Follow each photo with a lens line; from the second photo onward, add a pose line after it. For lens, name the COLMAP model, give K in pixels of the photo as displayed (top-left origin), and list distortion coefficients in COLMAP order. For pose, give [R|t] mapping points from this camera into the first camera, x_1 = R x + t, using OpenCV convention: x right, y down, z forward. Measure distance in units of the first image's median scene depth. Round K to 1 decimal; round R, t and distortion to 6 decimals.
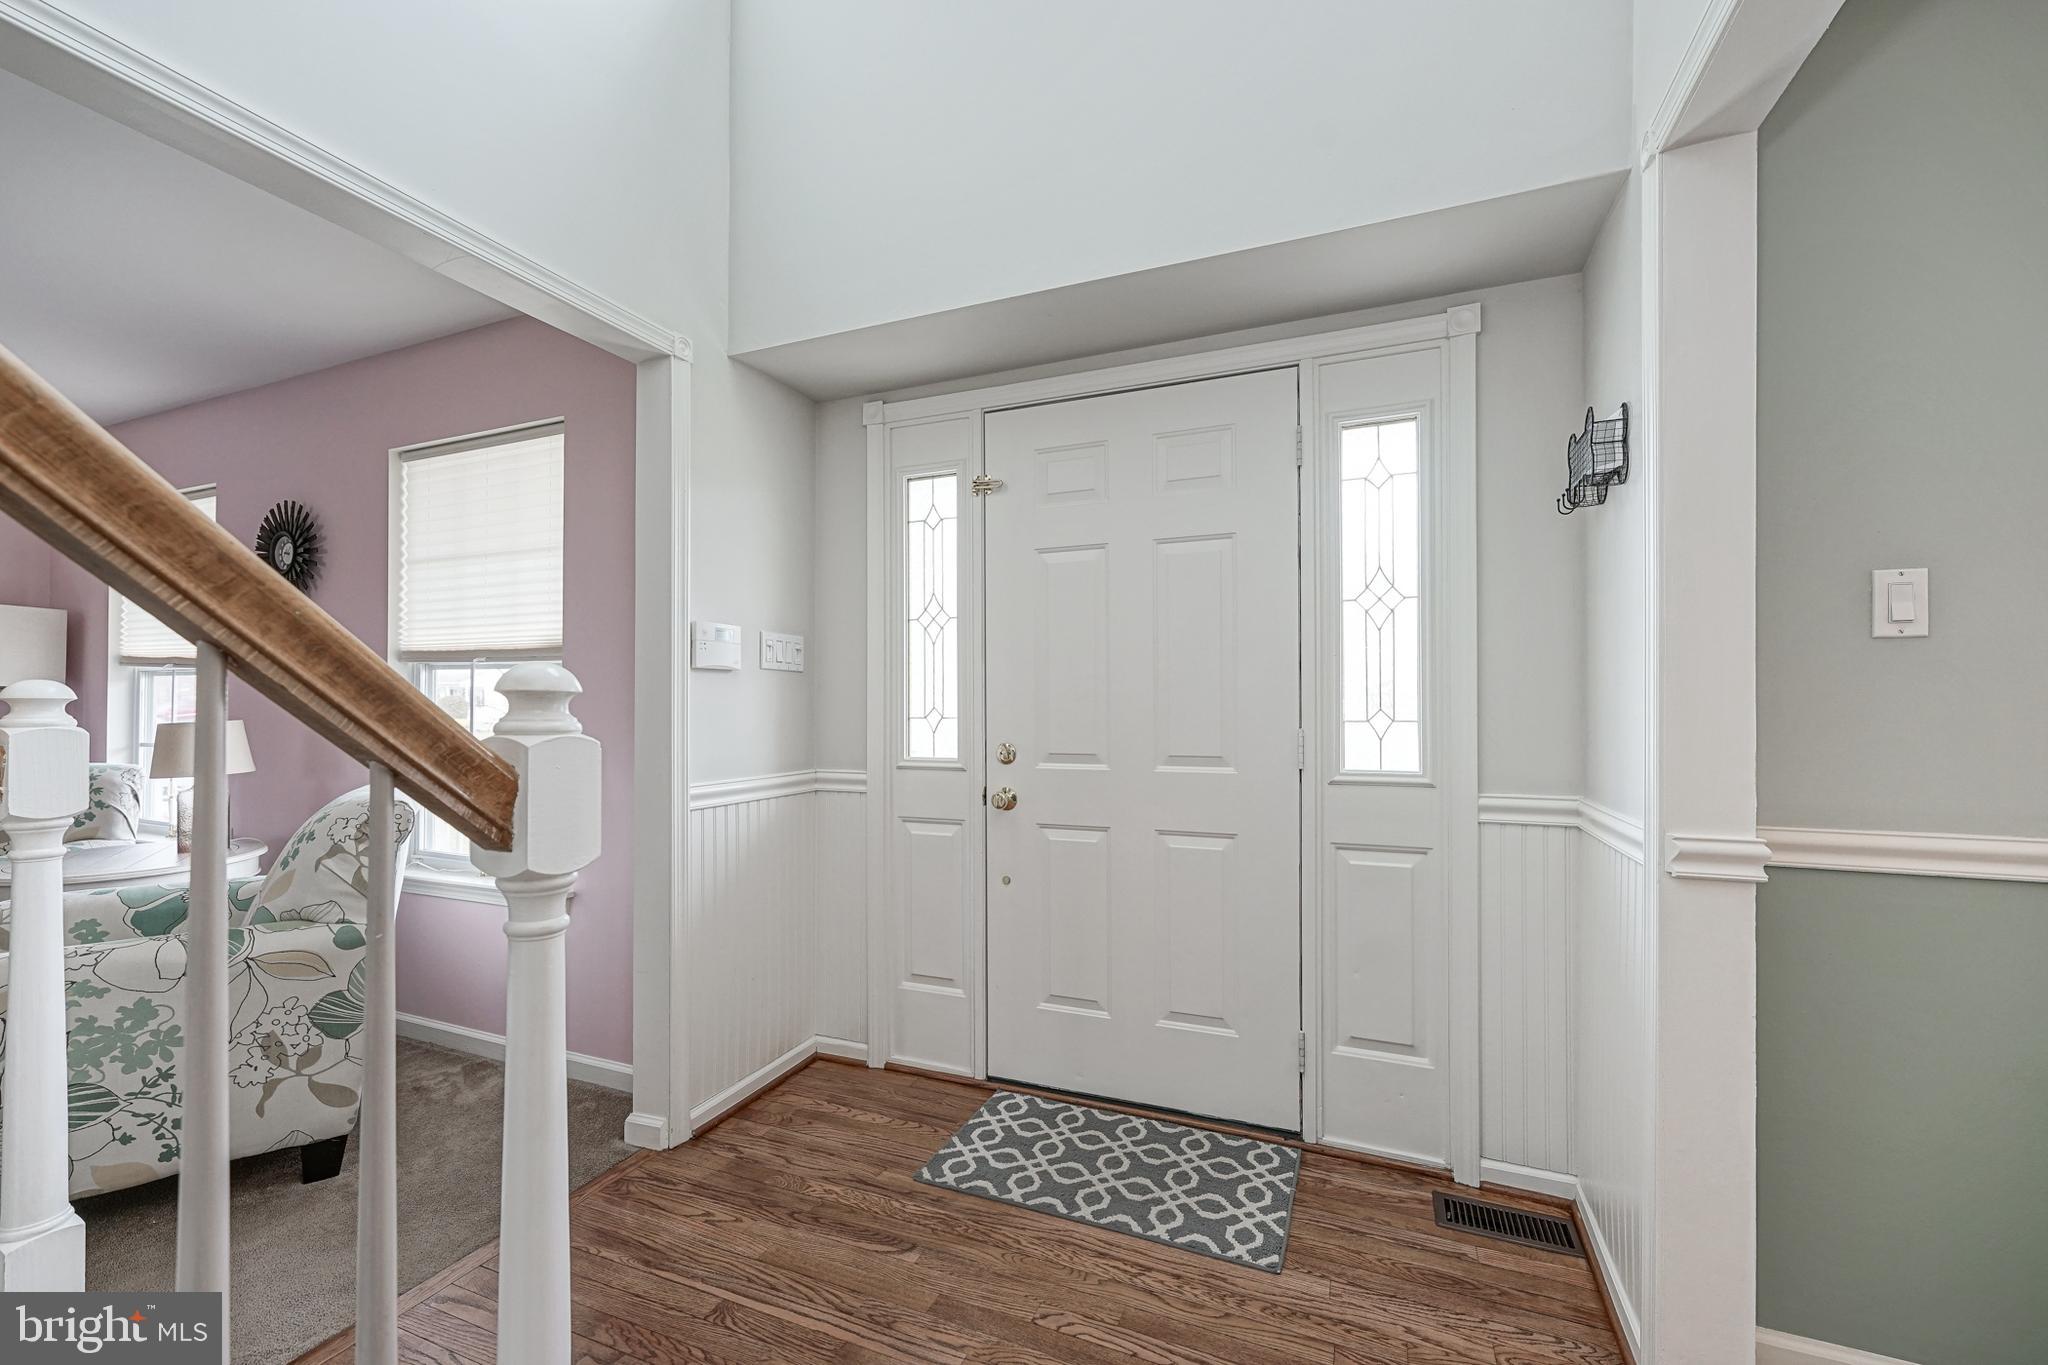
lens RADIAL K [[827.6, 0, 1038.2], [0, 827.6, 701.2], [0, 0, 1]] dist [-0.001775, 0.000171]
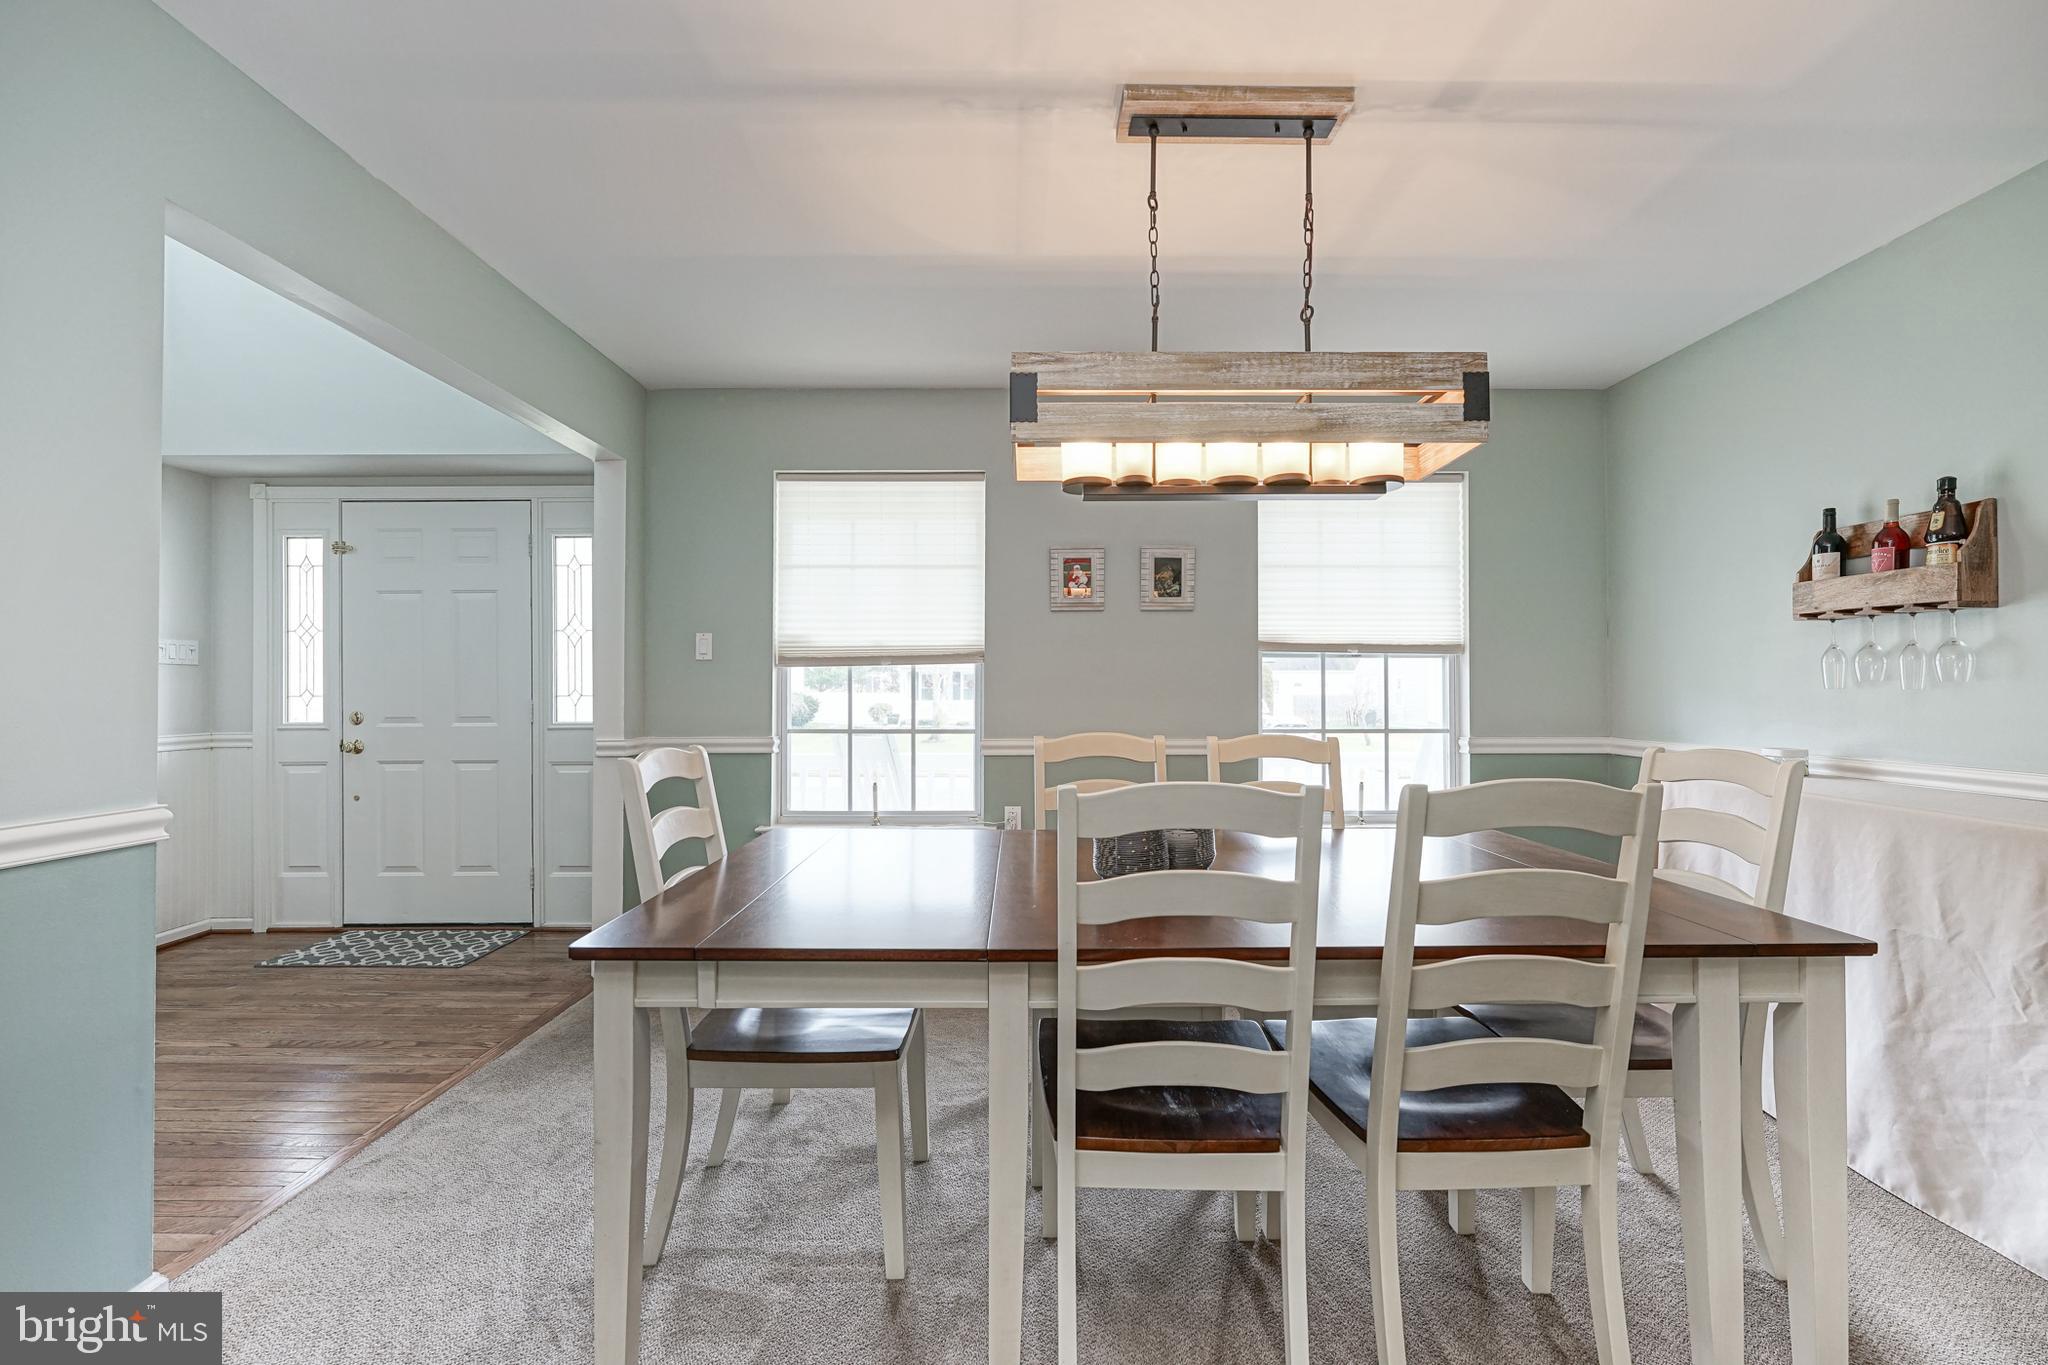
lens RADIAL K [[827.6, 0, 1007.4], [0, 827.6, 681.6], [0, 0, 1]] dist [-0.001775, 0.000171]
pose [[0.927027, 0.001244, 0.374992, 0.516275], [-0.000147, 0.999996, -0.002952, -0.002387], [-0.374994, 0.002682, 0.927023, -0.923301]]
